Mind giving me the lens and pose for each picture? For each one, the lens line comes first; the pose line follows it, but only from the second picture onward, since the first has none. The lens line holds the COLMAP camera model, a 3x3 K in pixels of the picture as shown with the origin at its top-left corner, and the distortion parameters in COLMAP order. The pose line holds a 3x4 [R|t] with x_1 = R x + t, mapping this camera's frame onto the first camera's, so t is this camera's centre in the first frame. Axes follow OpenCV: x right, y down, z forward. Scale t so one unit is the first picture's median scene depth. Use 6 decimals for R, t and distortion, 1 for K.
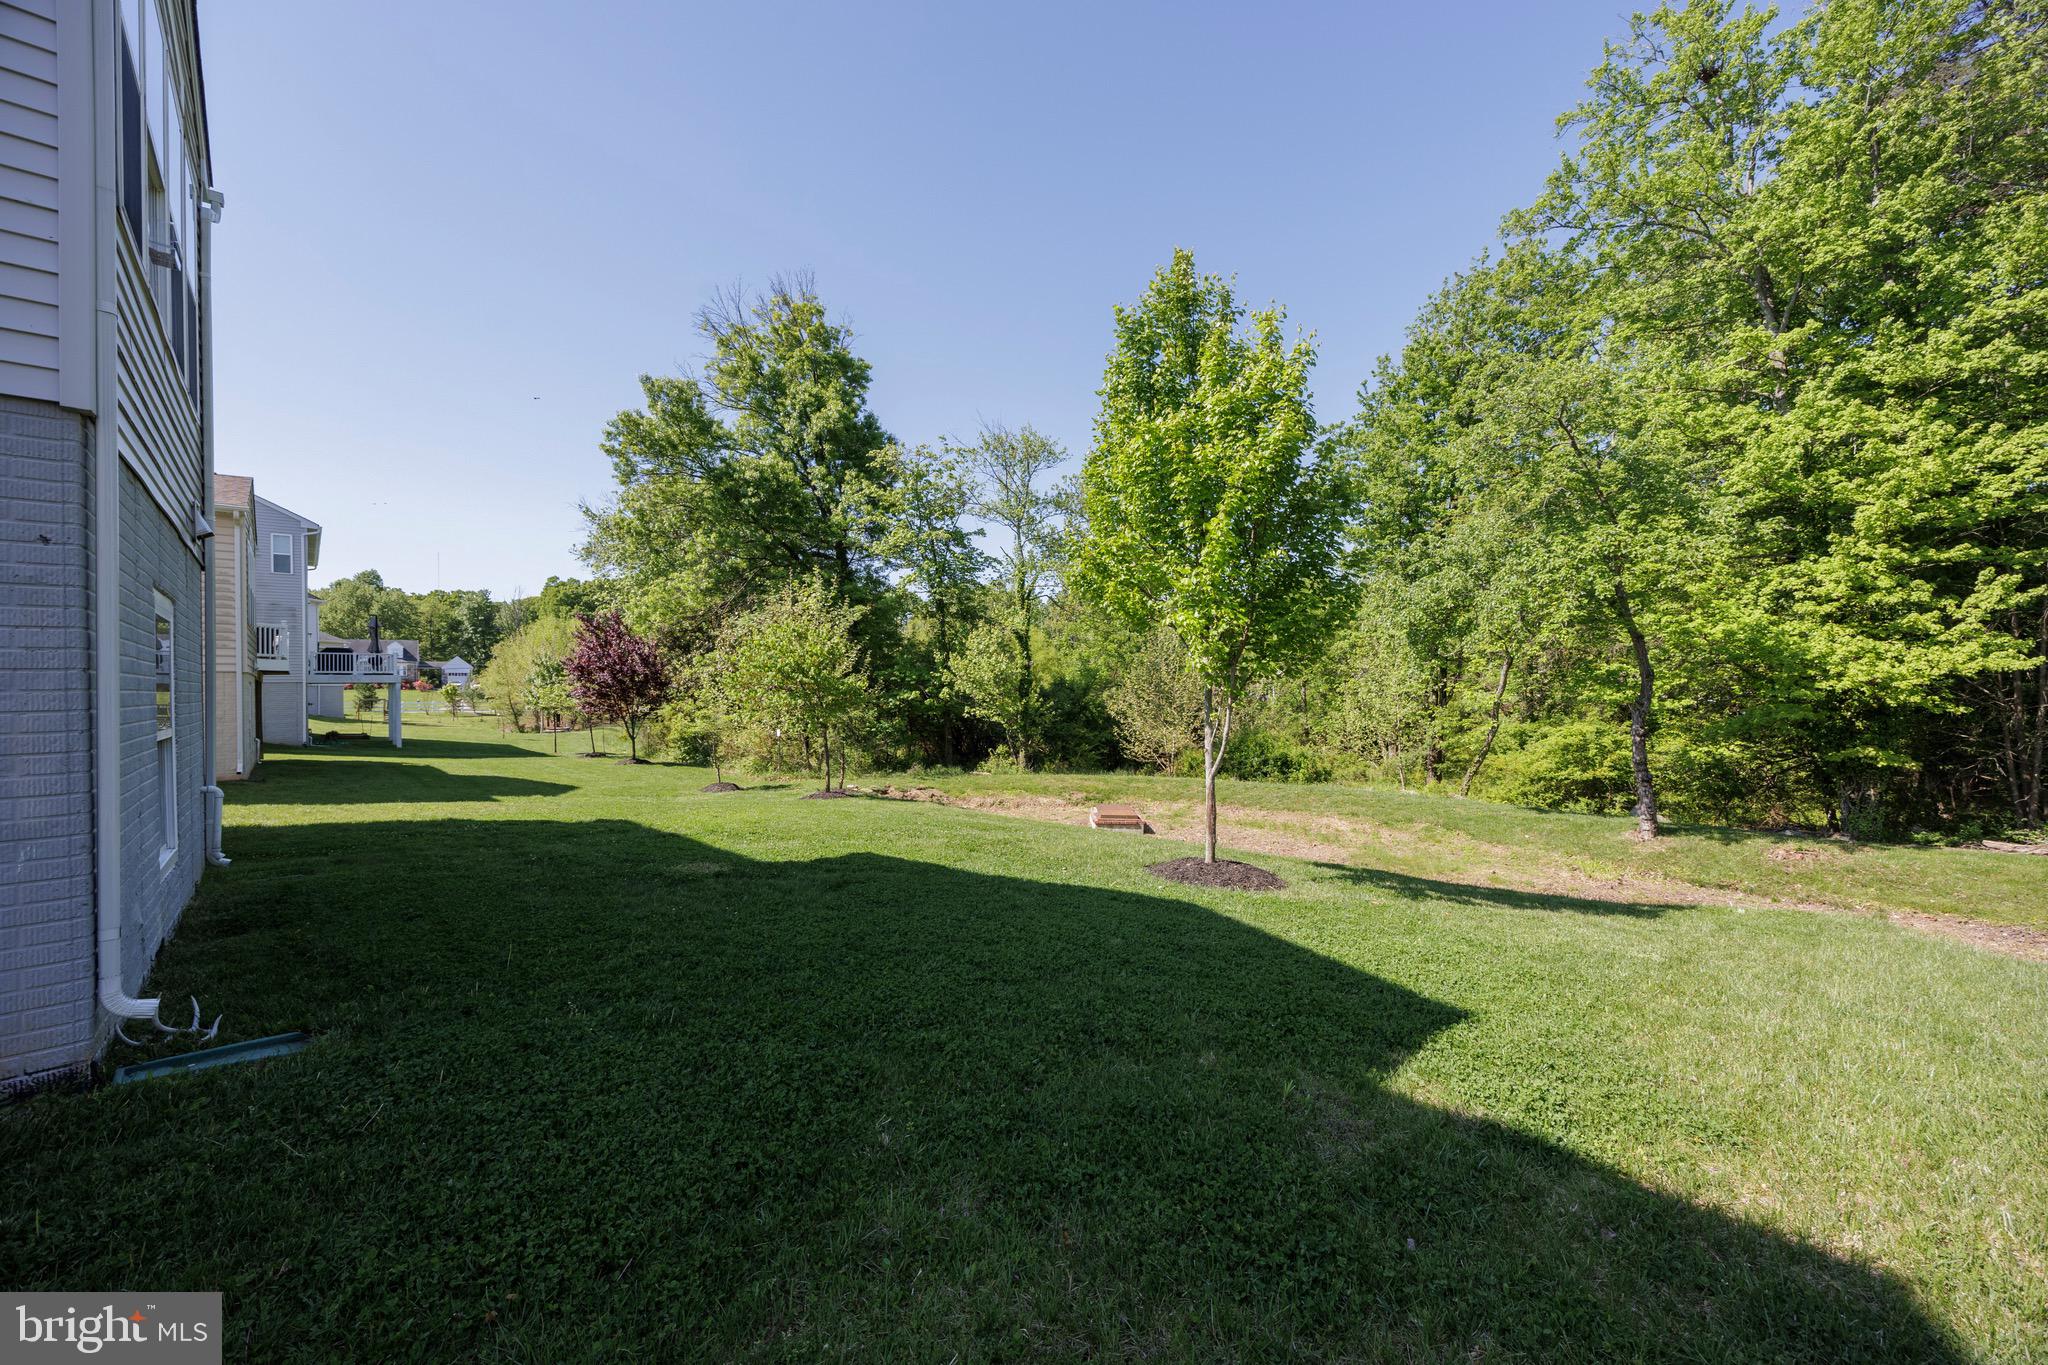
lens RADIAL K [[845.3, 0, 1021.8], [0, 845.3, 721.6], [0, 0, 1]] dist [-0.000272, -0.000017]
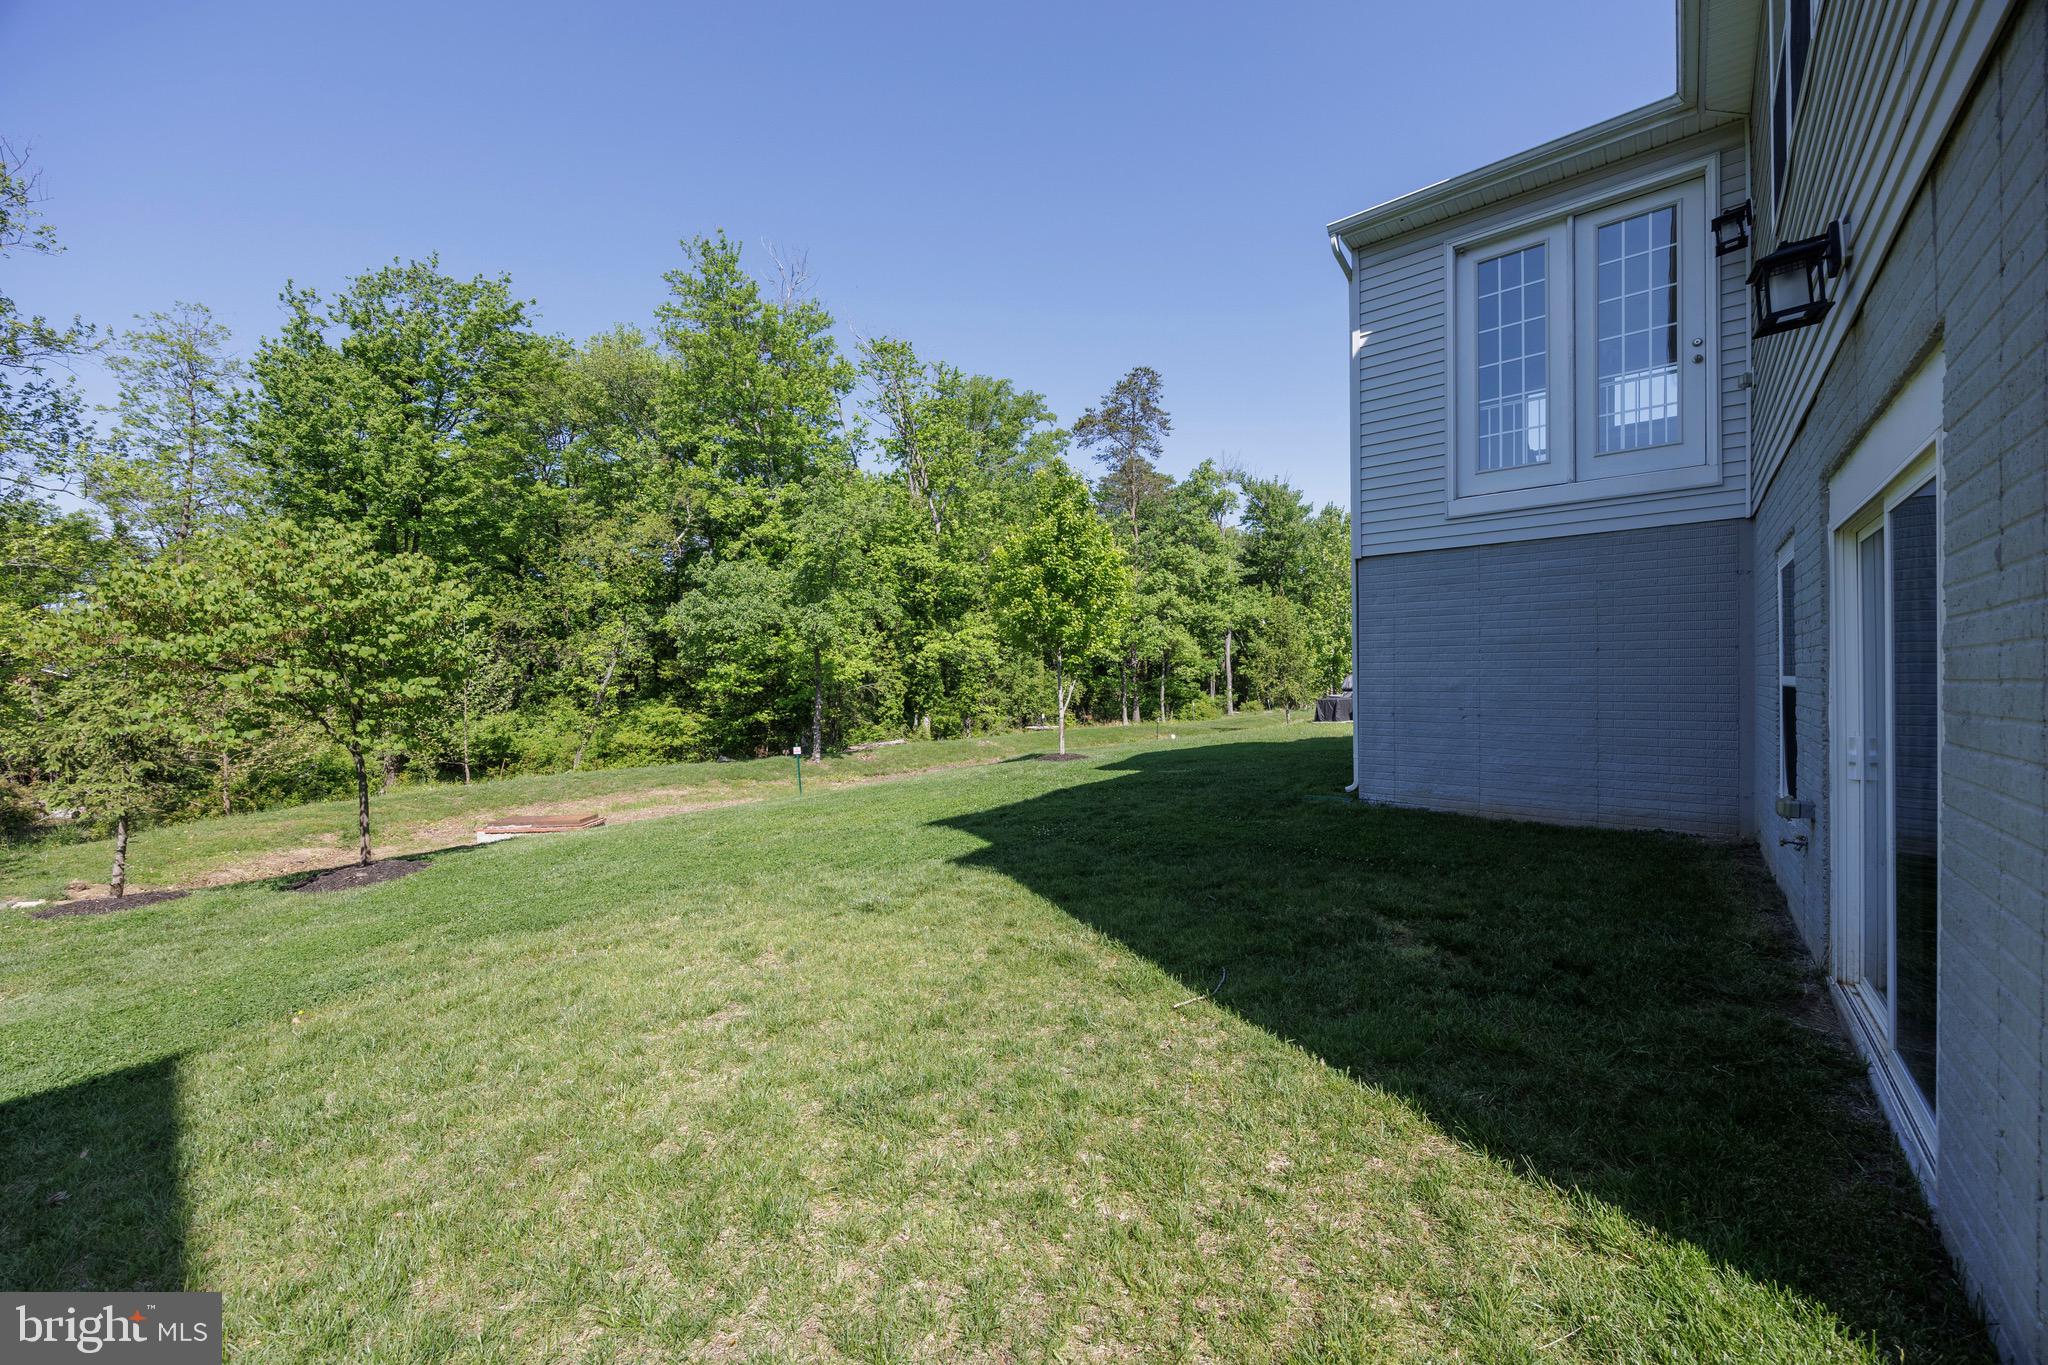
lens RADIAL K [[784.1, 0, 1021.2], [0, 784.1, 684.4], [0, 0, 1]] dist [-0.002026, -0.000378]
pose [[-0.159323, 0.003081, 0.987222, -0.684377], [0.050845, 0.998694, 0.005089, -0.009377], [-0.985916, 0.051006, -0.159272, 0.600221]]
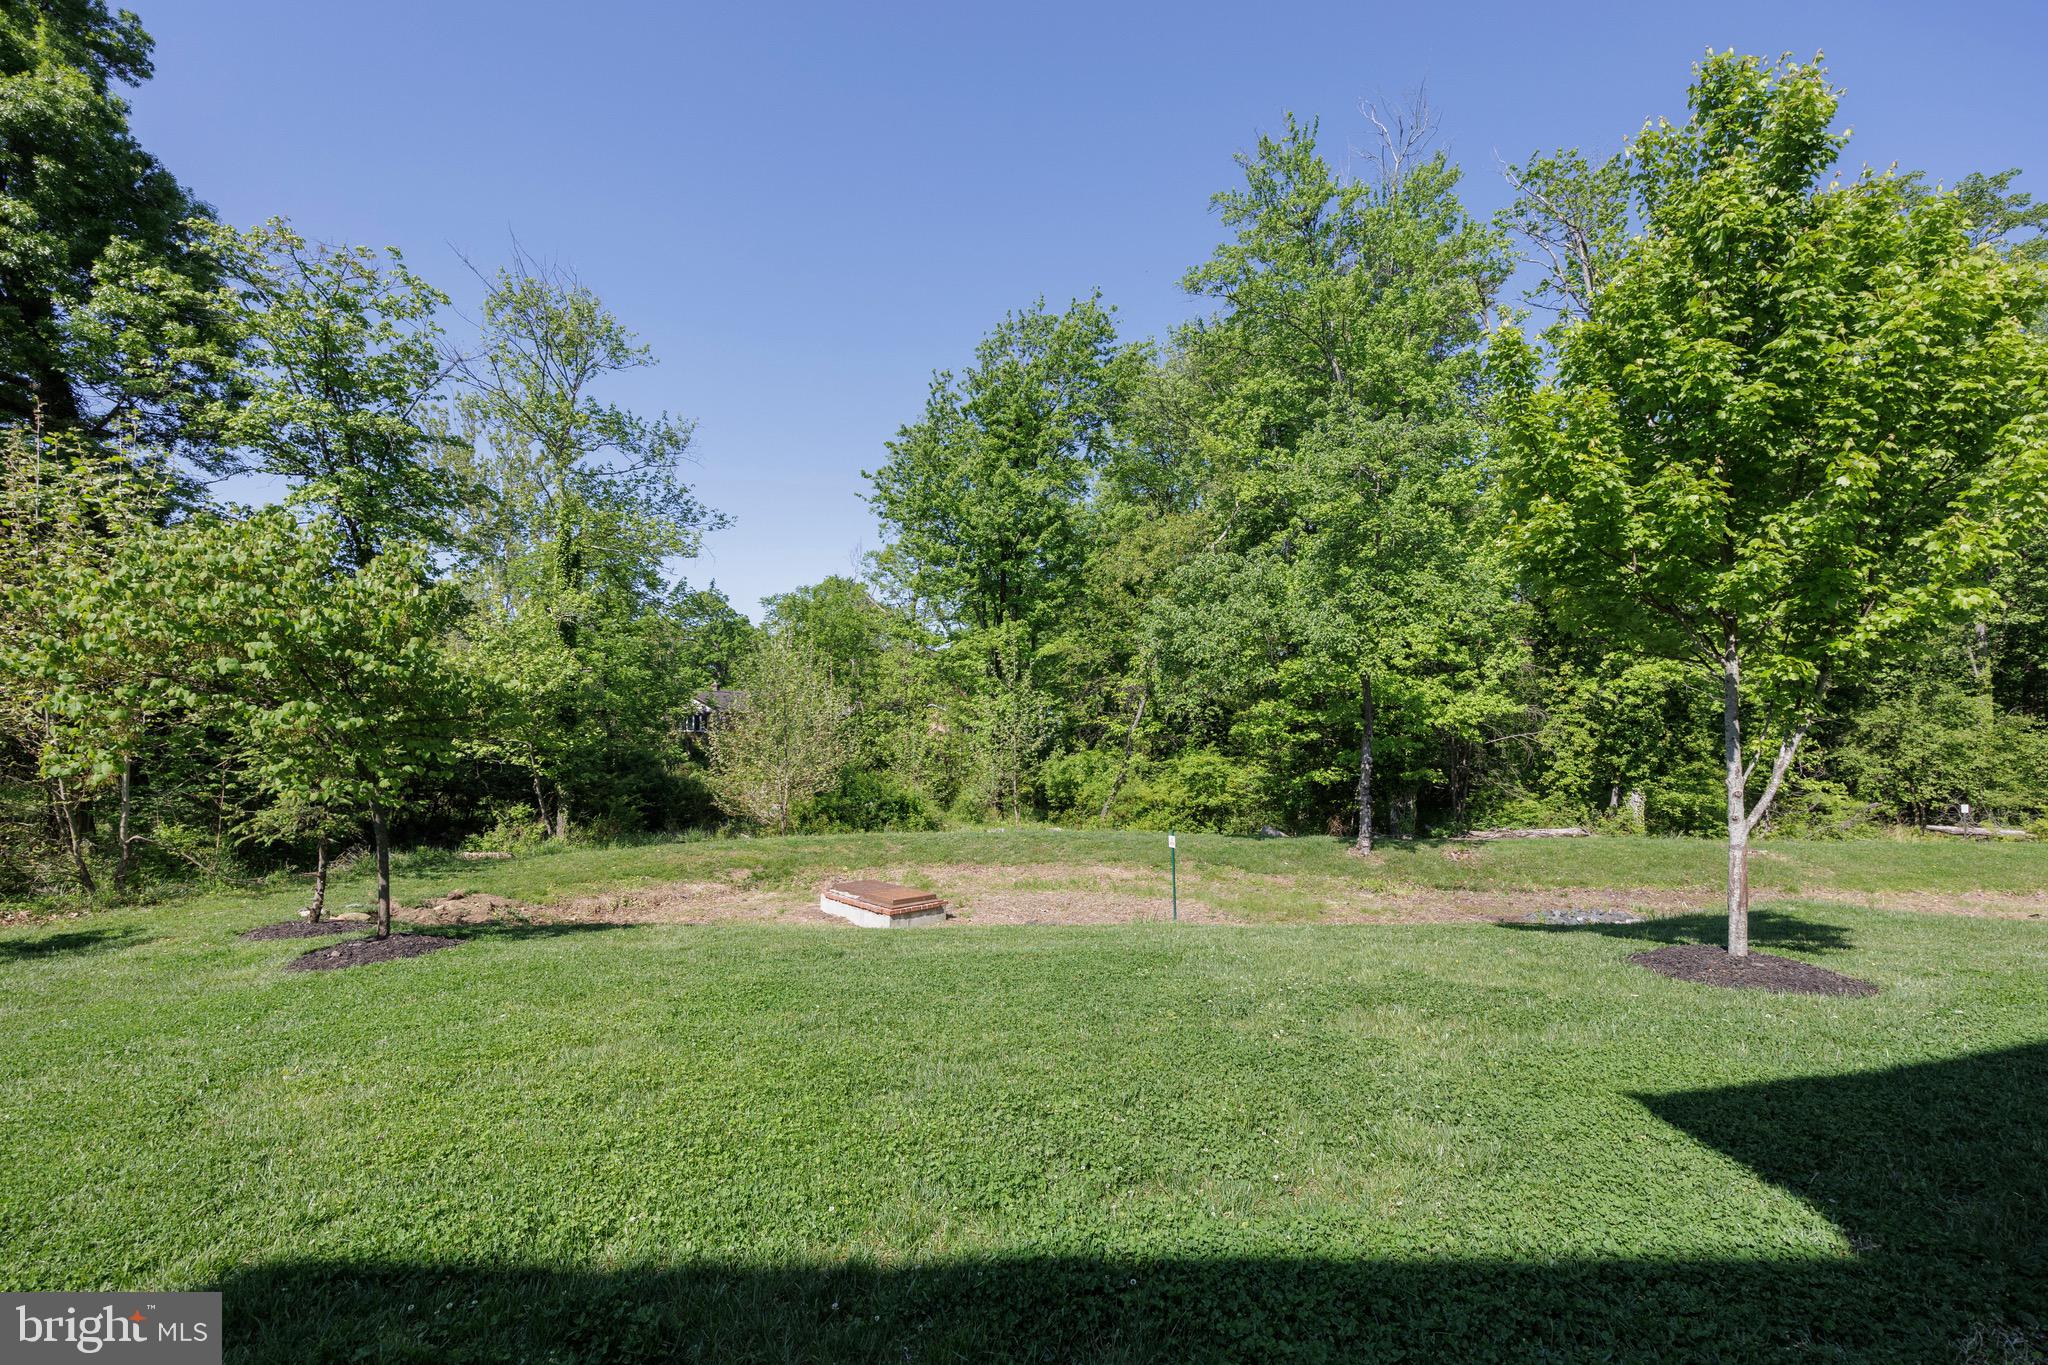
lens RADIAL K [[845.3, 0, 1021.8], [0, 845.3, 721.6], [0, 0, 1]] dist [-0.000272, -0.000017]
pose [[0.654754, 0.016813, 0.755655, -0.310518], [0.015400, 0.999248, -0.035577, -0.004251], [-0.755685, 0.034931, 0.654003, 0.440149]]
